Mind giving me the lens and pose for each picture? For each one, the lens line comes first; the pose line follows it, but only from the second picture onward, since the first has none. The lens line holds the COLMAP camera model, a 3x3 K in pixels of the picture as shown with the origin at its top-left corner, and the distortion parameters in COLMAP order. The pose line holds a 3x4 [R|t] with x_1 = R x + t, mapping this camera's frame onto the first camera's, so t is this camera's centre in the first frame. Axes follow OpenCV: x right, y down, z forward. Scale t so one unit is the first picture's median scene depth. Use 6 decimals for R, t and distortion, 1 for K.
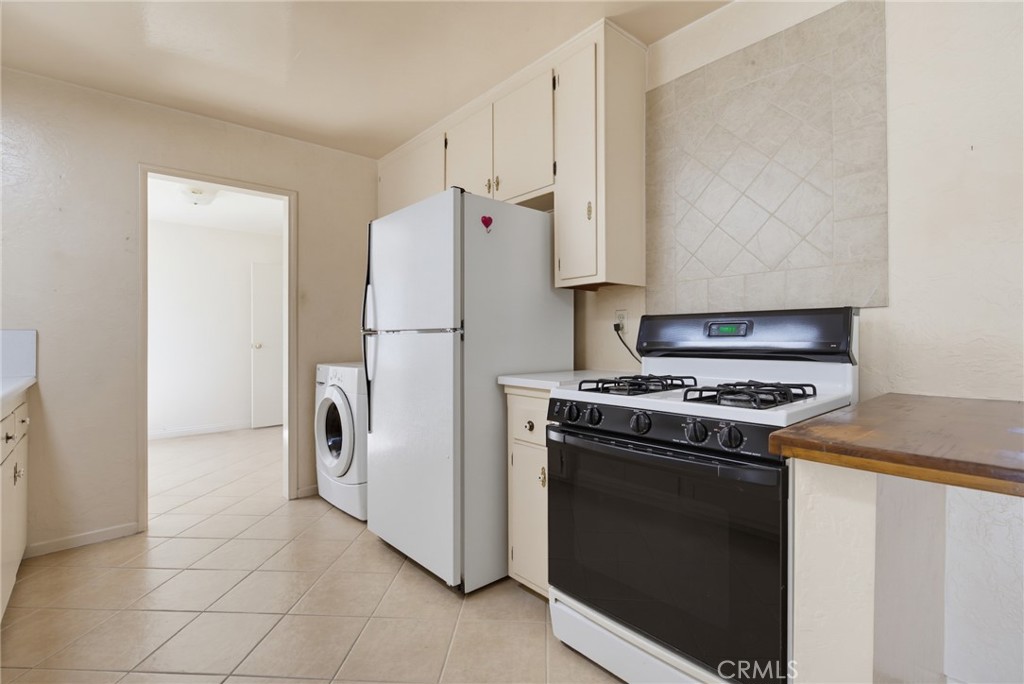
lens RADIAL K [[480.8, 0, 517.7], [0, 480.8, 334.5], [0, 0, 1]] dist [-0.004954, -0.000393]
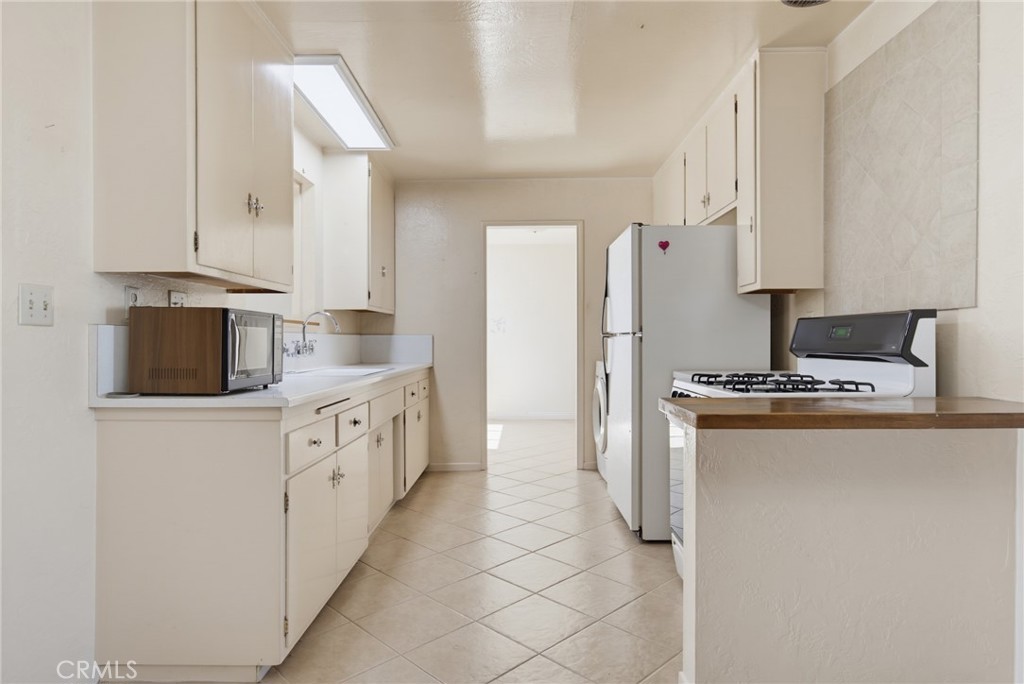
lens RADIAL K [[597.4, 0, 512.0], [0, 597.4, 342.0], [0, 0, 1]] dist [0.001332, 0.002406]
pose [[0.736395, 0.003677, -0.676541, 0.623327], [0.004057, 0.999943, 0.009852, -0.003563], [0.676539, -0.010000, 0.736339, -0.354419]]
